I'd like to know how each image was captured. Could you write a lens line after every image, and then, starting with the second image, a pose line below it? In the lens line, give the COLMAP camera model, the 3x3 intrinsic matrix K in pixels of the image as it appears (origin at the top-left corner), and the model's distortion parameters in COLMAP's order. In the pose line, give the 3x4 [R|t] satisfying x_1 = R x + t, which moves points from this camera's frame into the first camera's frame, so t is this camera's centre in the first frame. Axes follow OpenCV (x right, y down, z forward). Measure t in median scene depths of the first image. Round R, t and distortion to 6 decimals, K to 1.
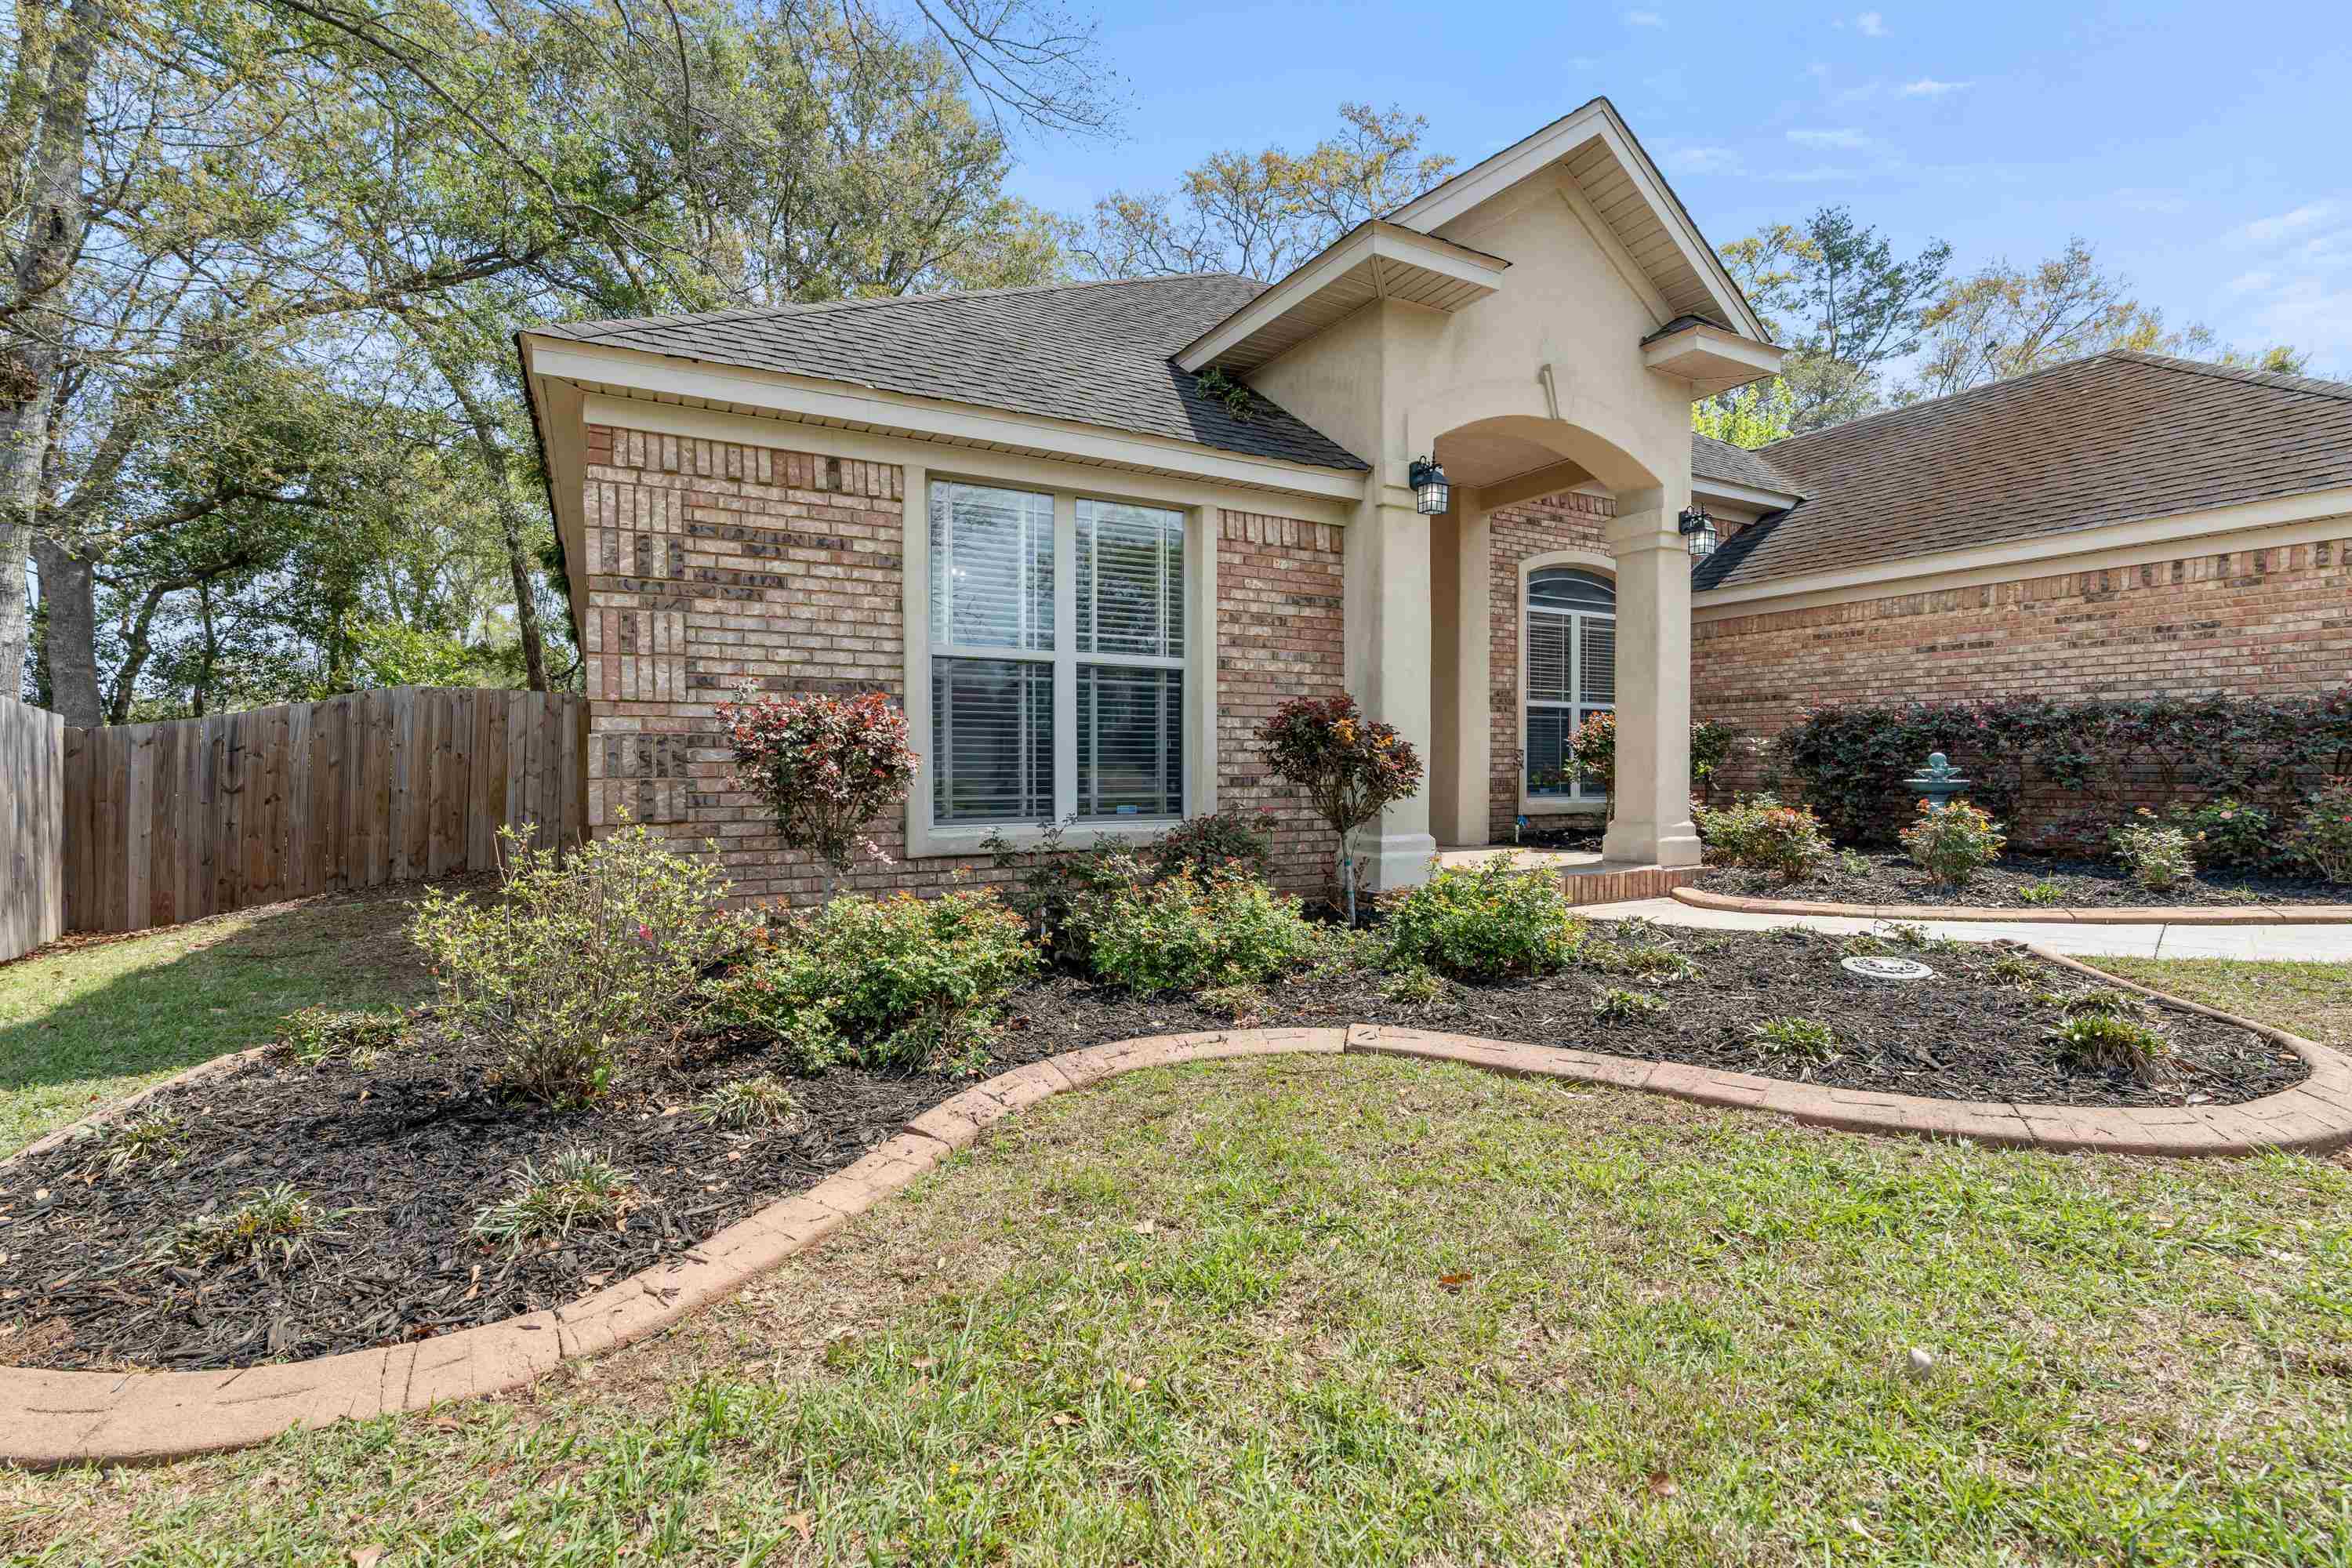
lens RADIAL K [[1075.9, 0, 1175.5], [0, 1075.9, 774.3], [0, 0, 1]] dist [0.015784, -0.000154]
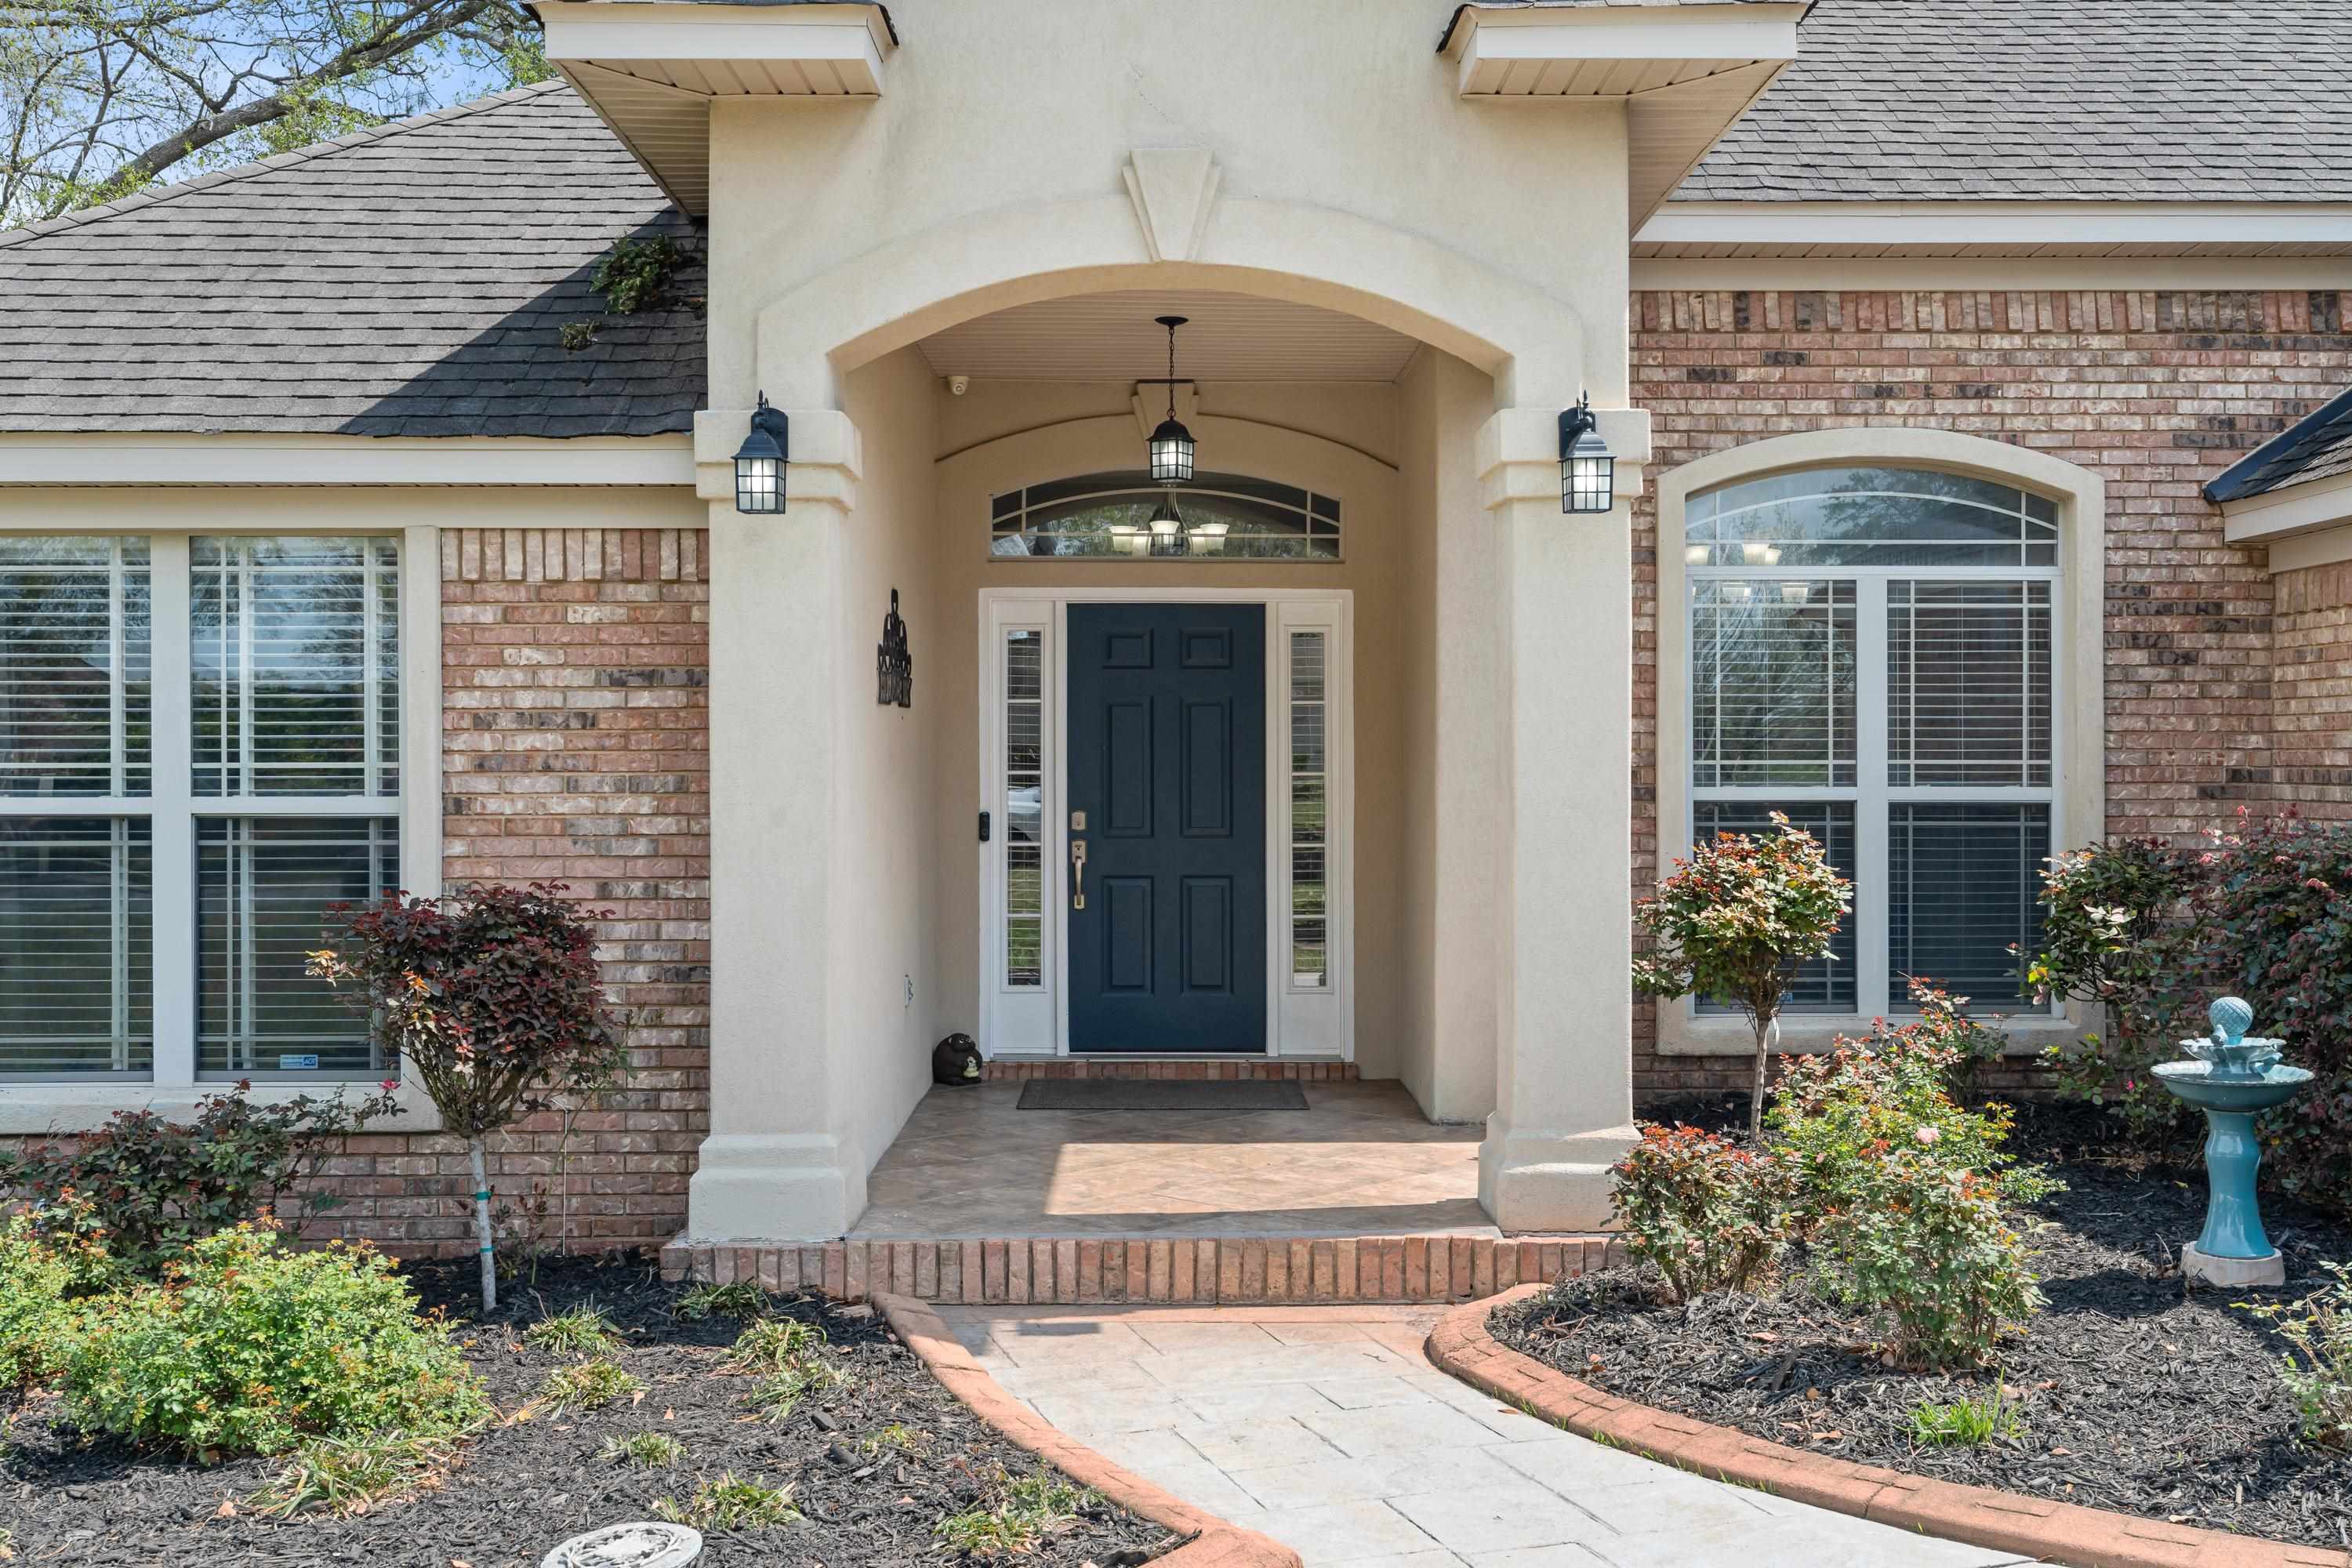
lens RADIAL K [[2399.4, 0, 1176.4], [0, 2399.4, 788.2], [0, 0, 1]] dist [-0.030626, 0.000000]
pose [[0.876971, -0.002612, -0.480536, 0.943674], [0.002485, 0.999997, -0.000899, -0.107471], [0.480536, -0.000405, 0.876975, 0.091511]]
